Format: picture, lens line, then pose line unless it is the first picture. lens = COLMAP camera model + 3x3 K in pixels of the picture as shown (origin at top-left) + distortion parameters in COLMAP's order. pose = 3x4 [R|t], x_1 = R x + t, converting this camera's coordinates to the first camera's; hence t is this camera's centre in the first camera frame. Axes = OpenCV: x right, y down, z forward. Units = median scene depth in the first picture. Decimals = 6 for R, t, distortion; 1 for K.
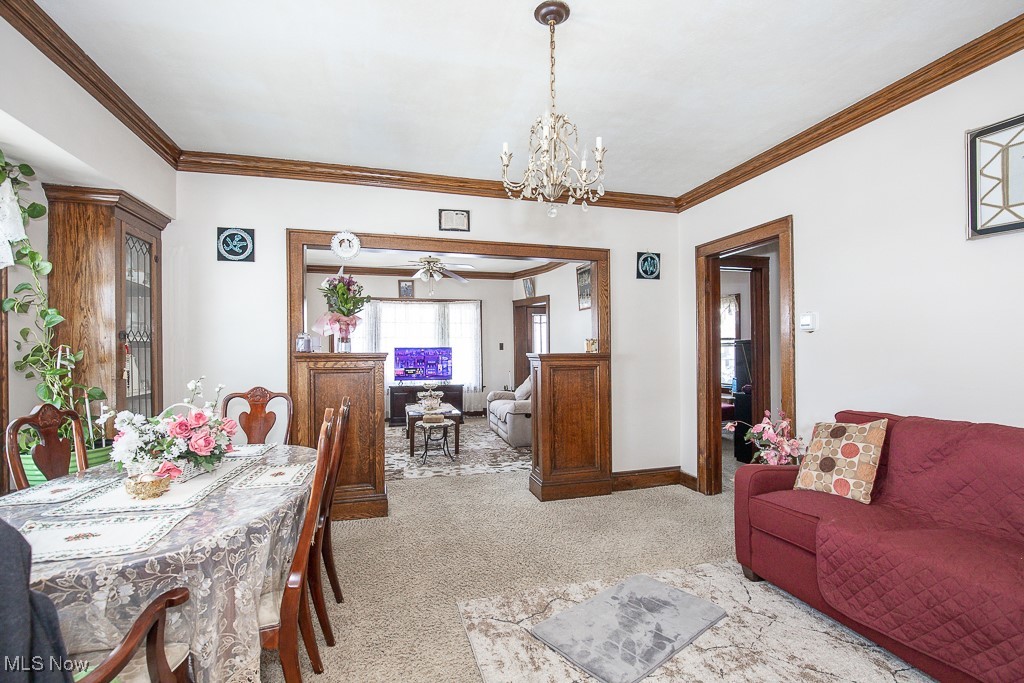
lens RADIAL K [[479.9, 0, 513.8], [0, 479.9, 353.9], [0, 0, 1]] dist [0.000429, 0.000008]
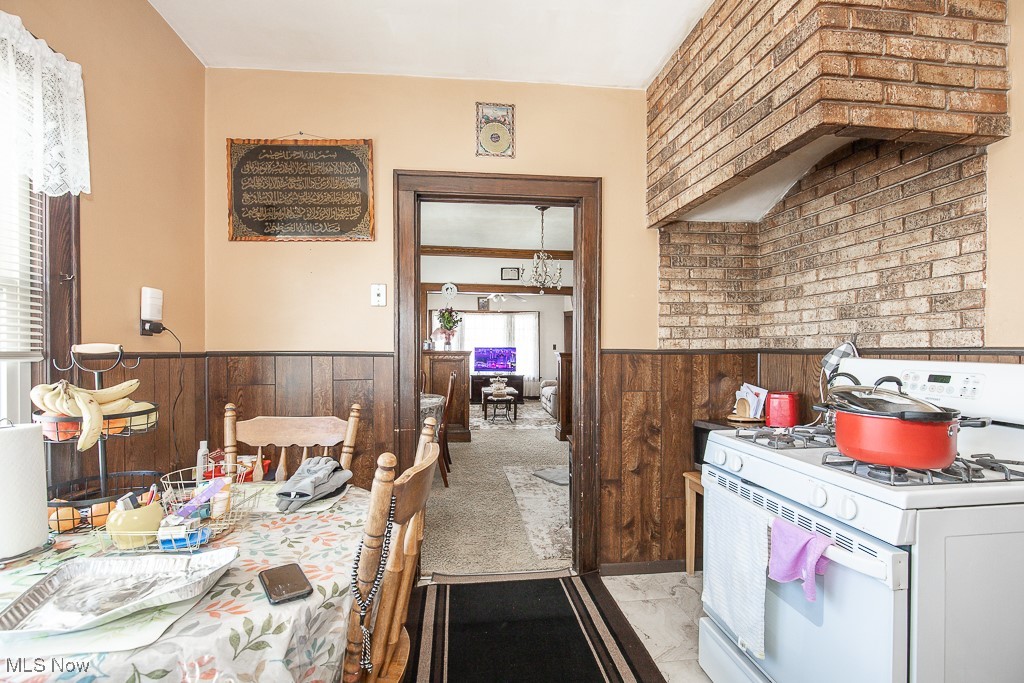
lens RADIAL K [[479.9, 0, 513.8], [0, 479.9, 353.9], [0, 0, 1]] dist [0.000429, 0.000008]
pose [[0.987298, 0.010445, -0.158533, 0.092787], [-0.010189, 0.999945, 0.002428, 0.001082], [0.158549, -0.000782, 0.987351, -0.390203]]
